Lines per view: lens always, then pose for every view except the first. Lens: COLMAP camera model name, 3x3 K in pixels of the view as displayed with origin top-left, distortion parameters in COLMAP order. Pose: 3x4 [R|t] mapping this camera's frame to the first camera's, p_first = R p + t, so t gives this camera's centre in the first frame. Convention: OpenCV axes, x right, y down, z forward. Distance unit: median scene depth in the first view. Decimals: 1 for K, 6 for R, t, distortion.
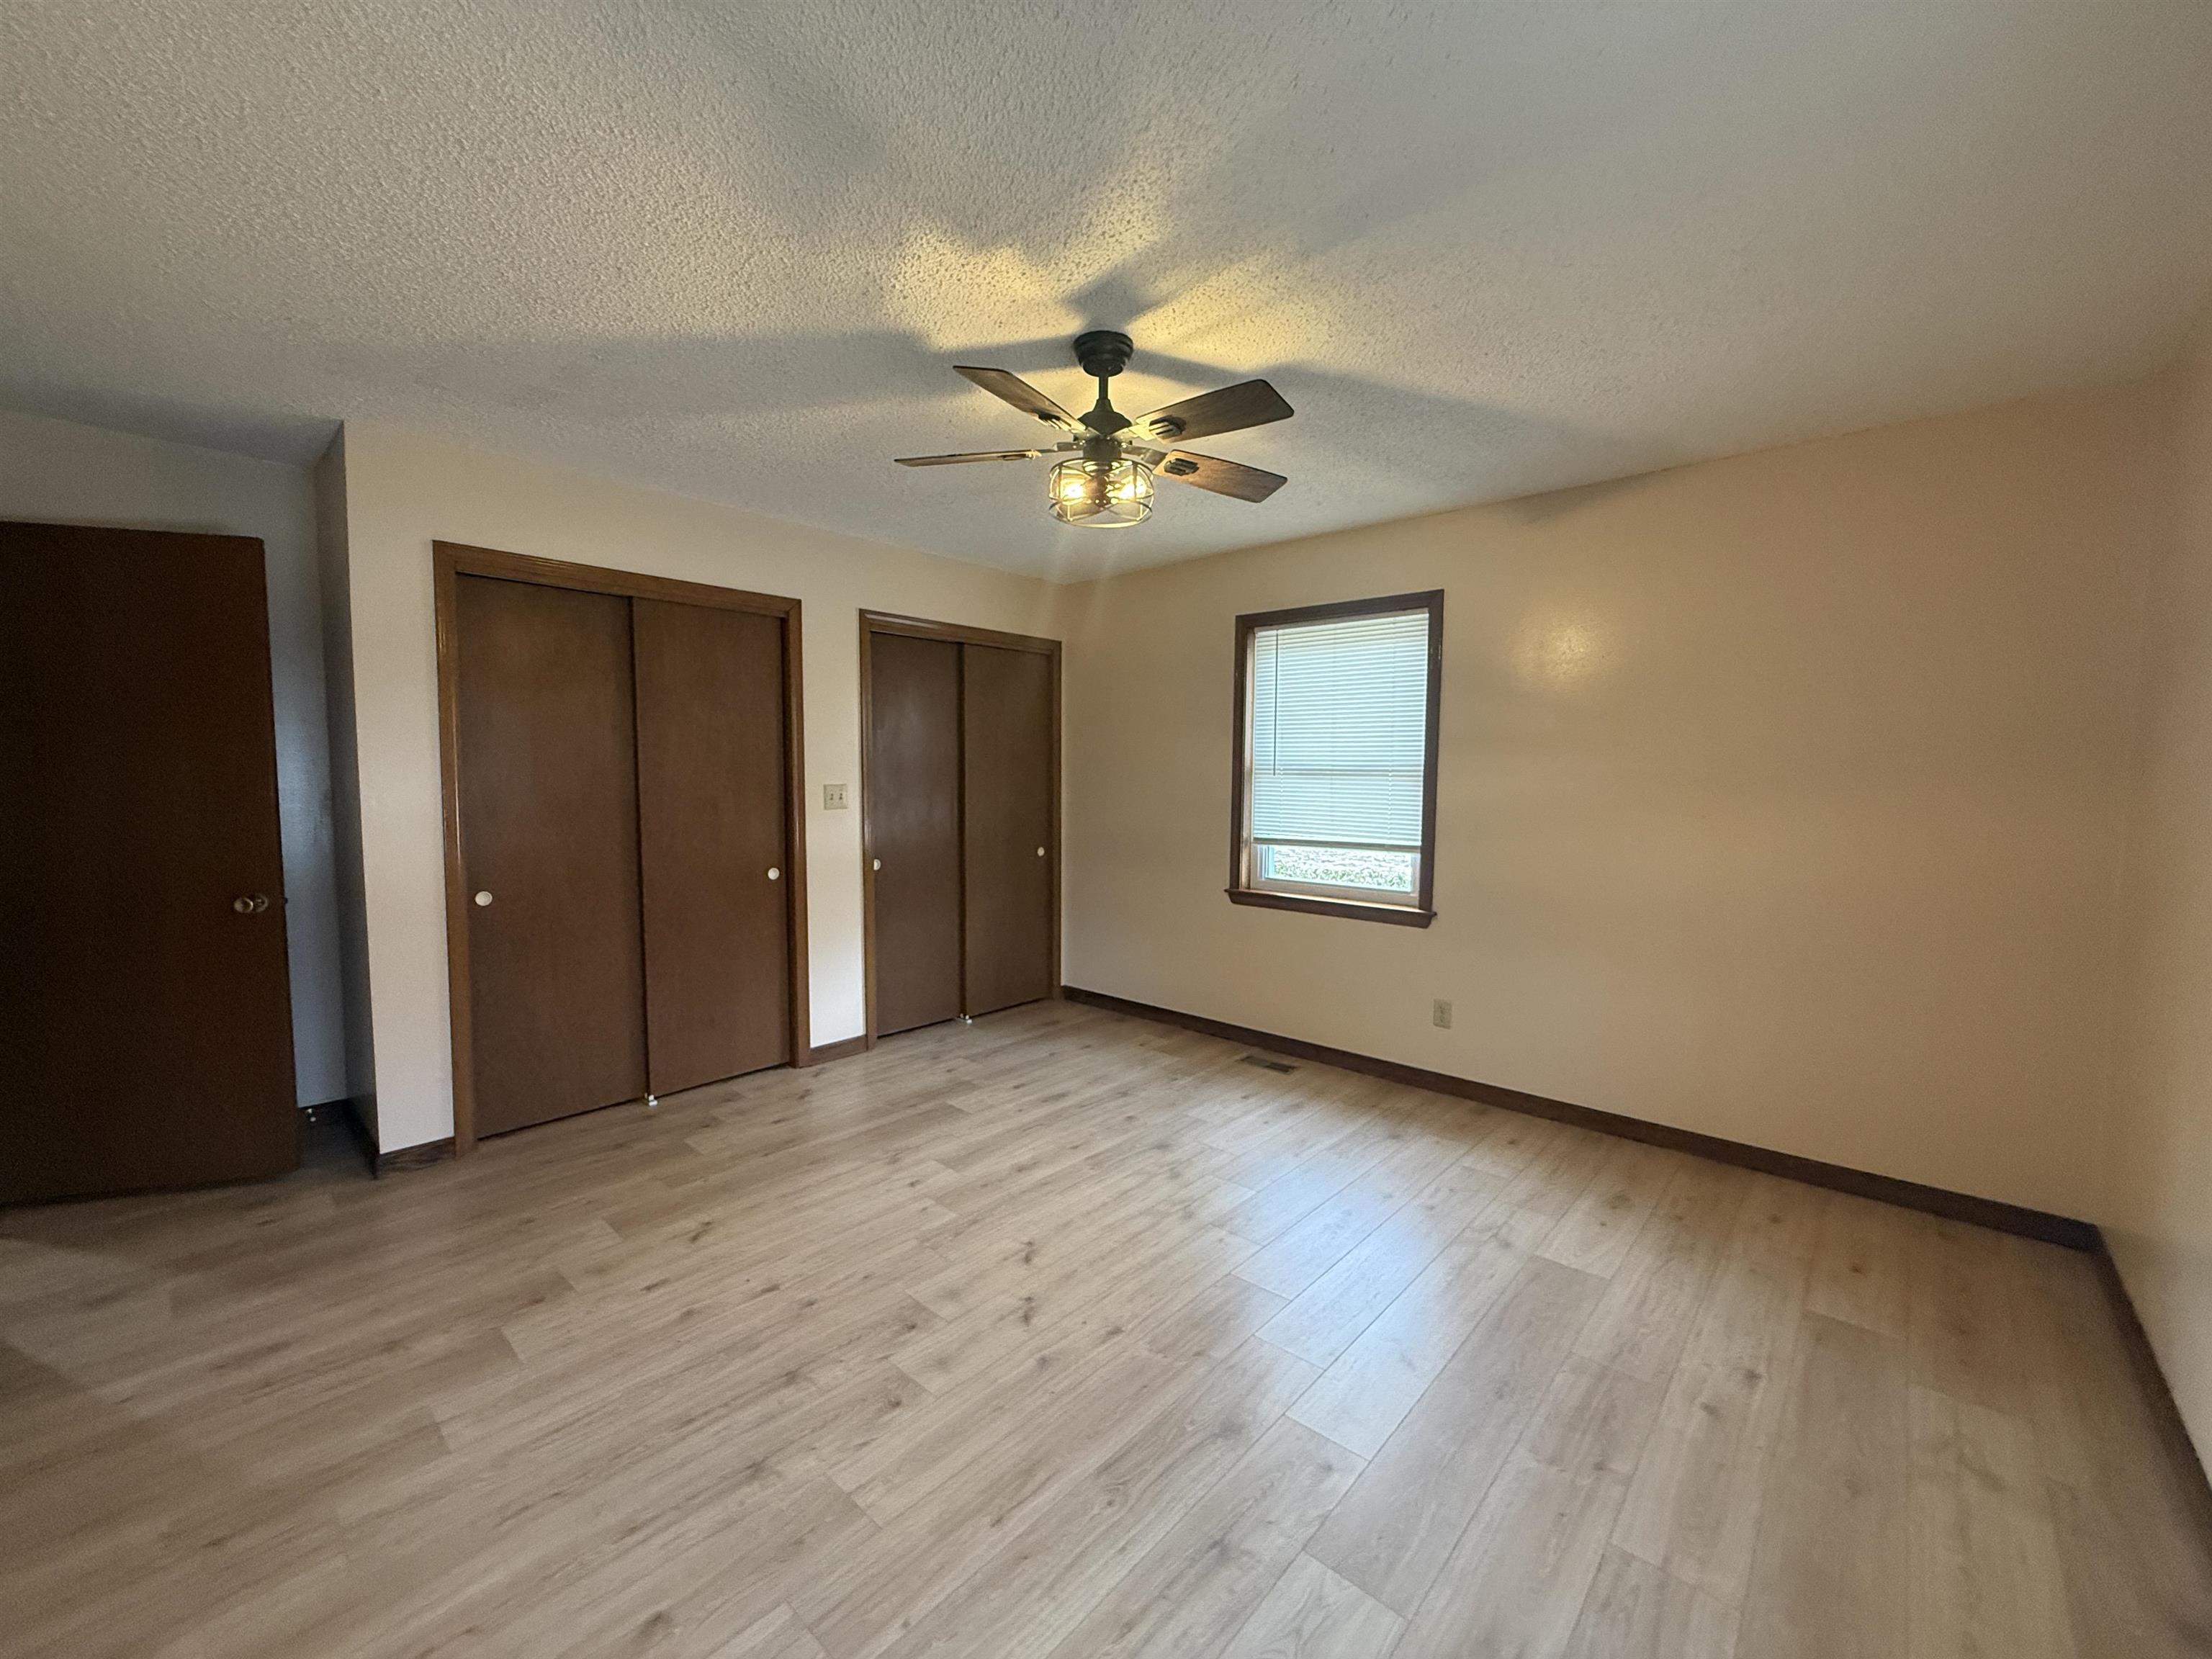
lens RADIAL K [[885.0, 0, 1098.5], [0, 885.0, 826.7], [0, 0, 1]] dist [0.003434, -0.000939]
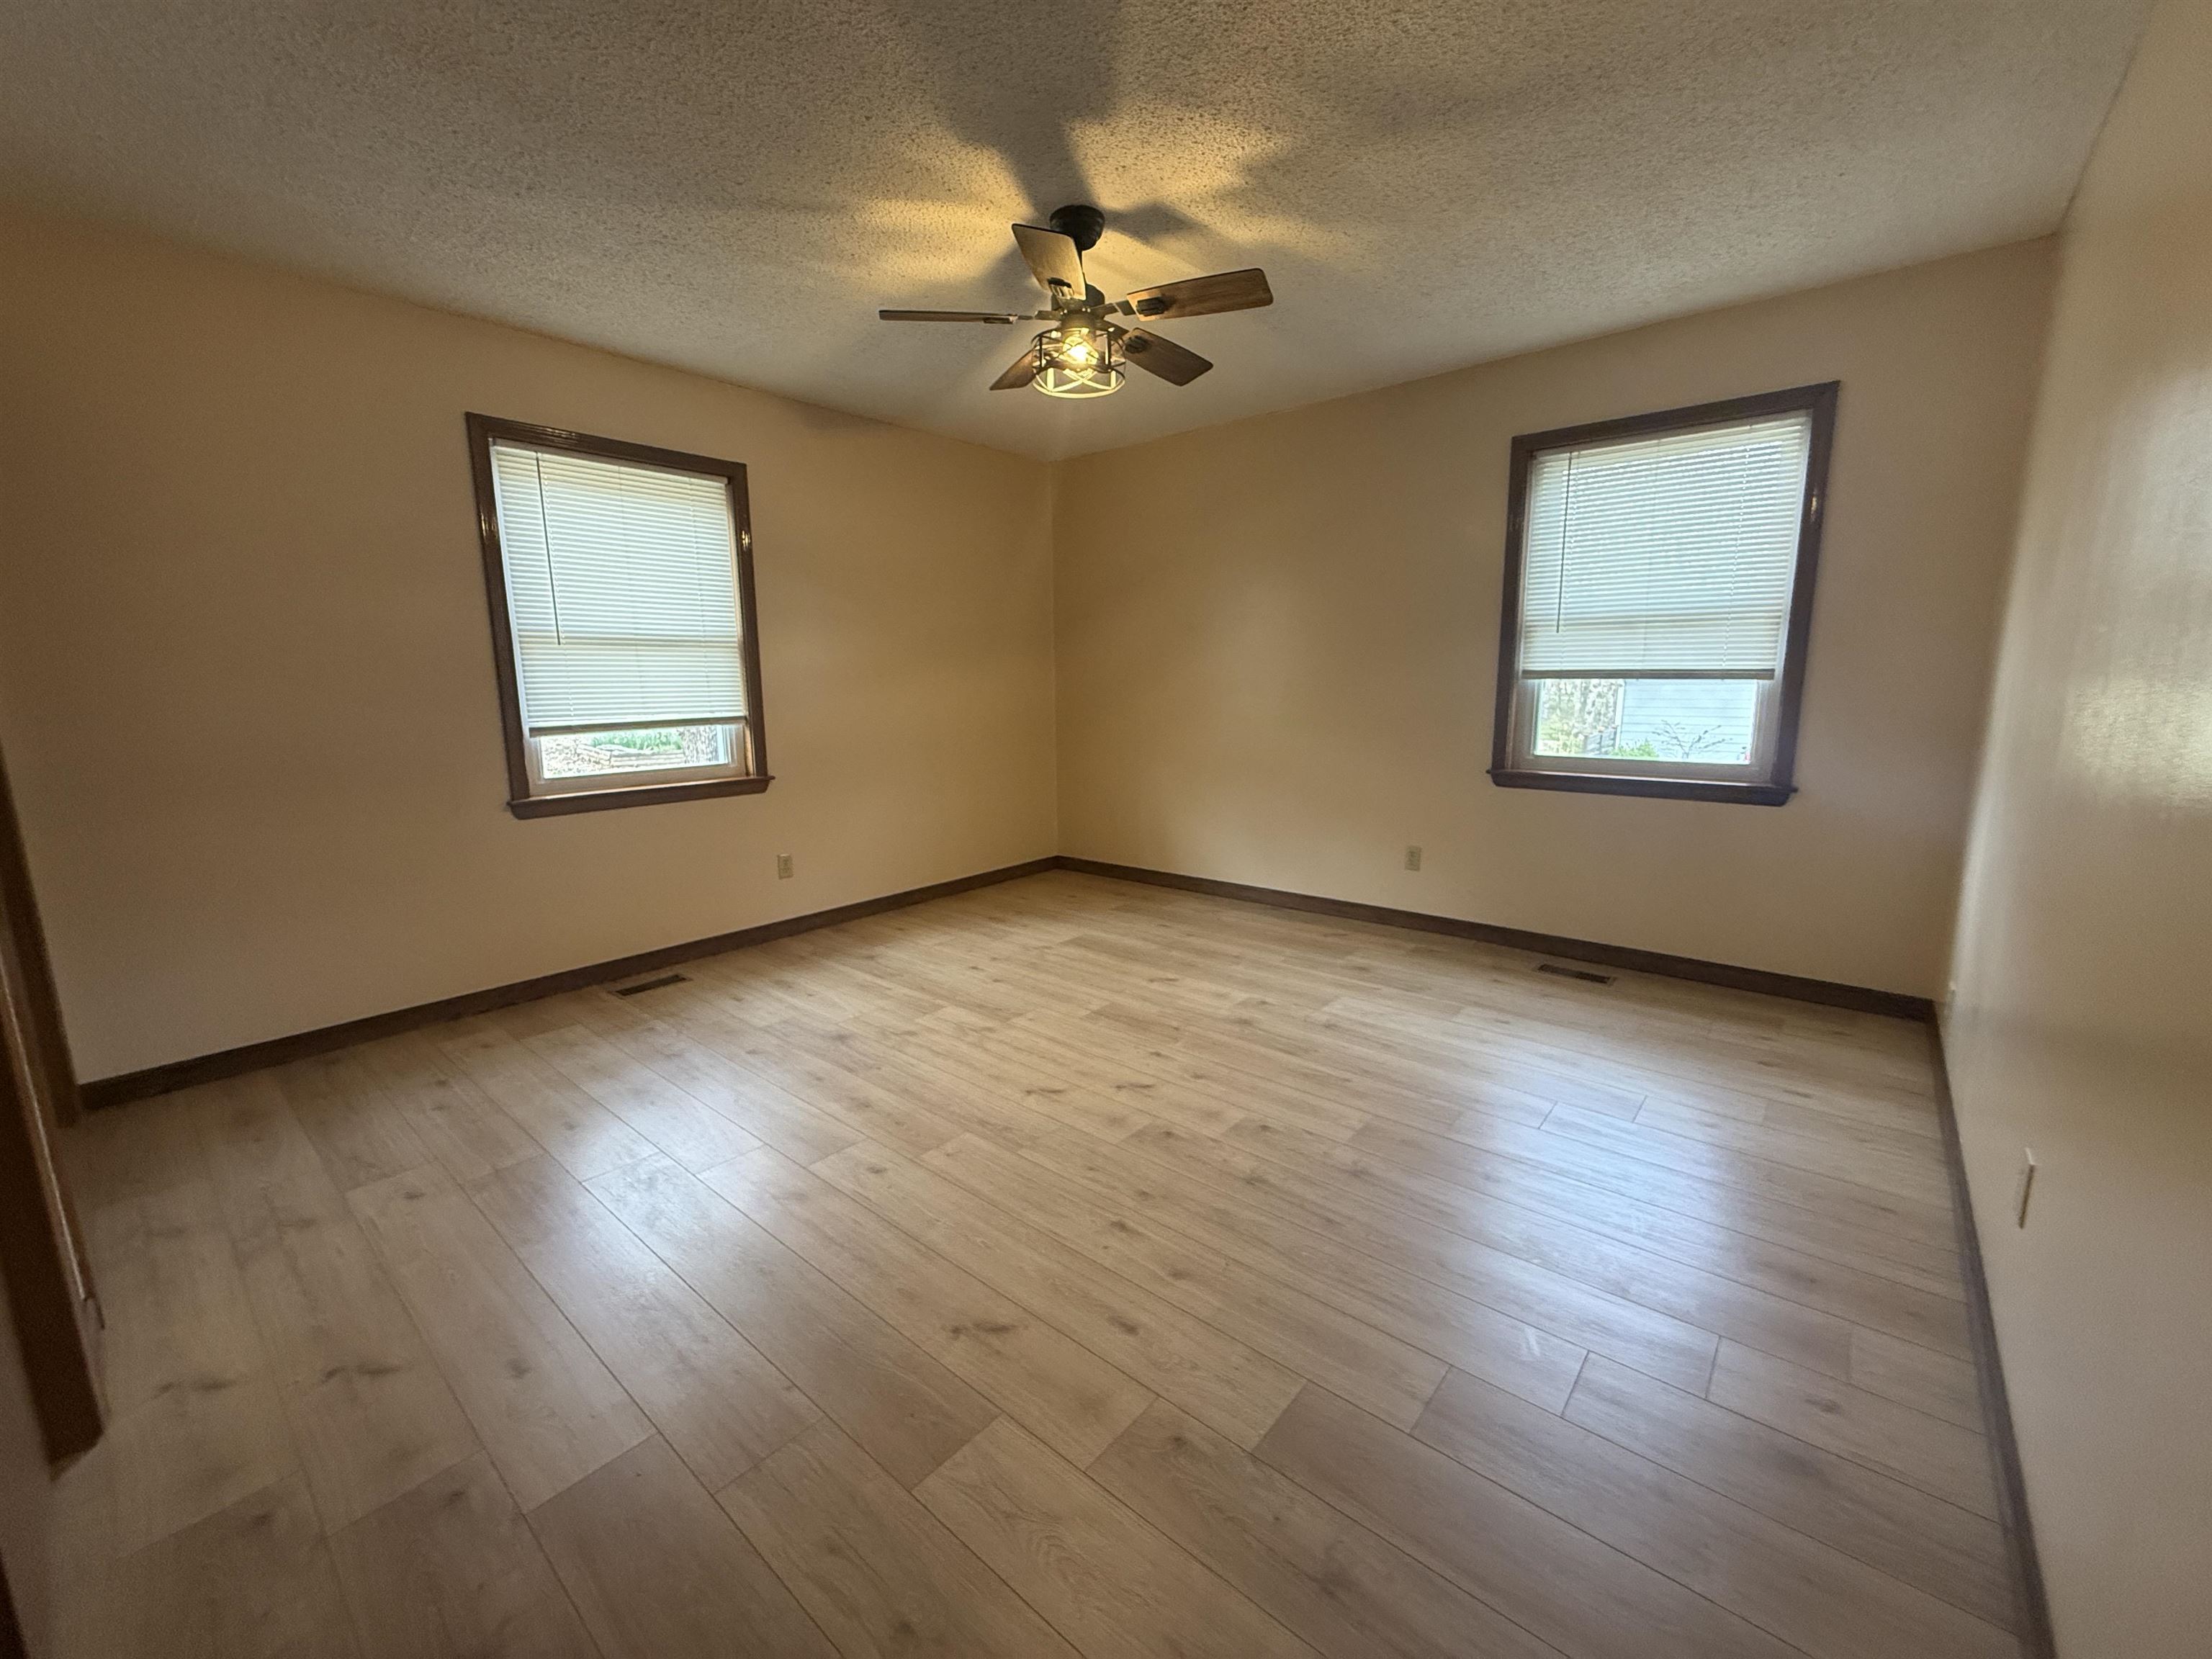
lens RADIAL K [[885.0, 0, 1098.5], [0, 885.0, 826.7], [0, 0, 1]] dist [0.003434, -0.000939]
pose [[-0.029162, -0.175118, 0.984116, -0.946509], [0.075614, 0.981327, 0.176862, -0.004359], [-0.996711, 0.079571, -0.015376, 0.835858]]
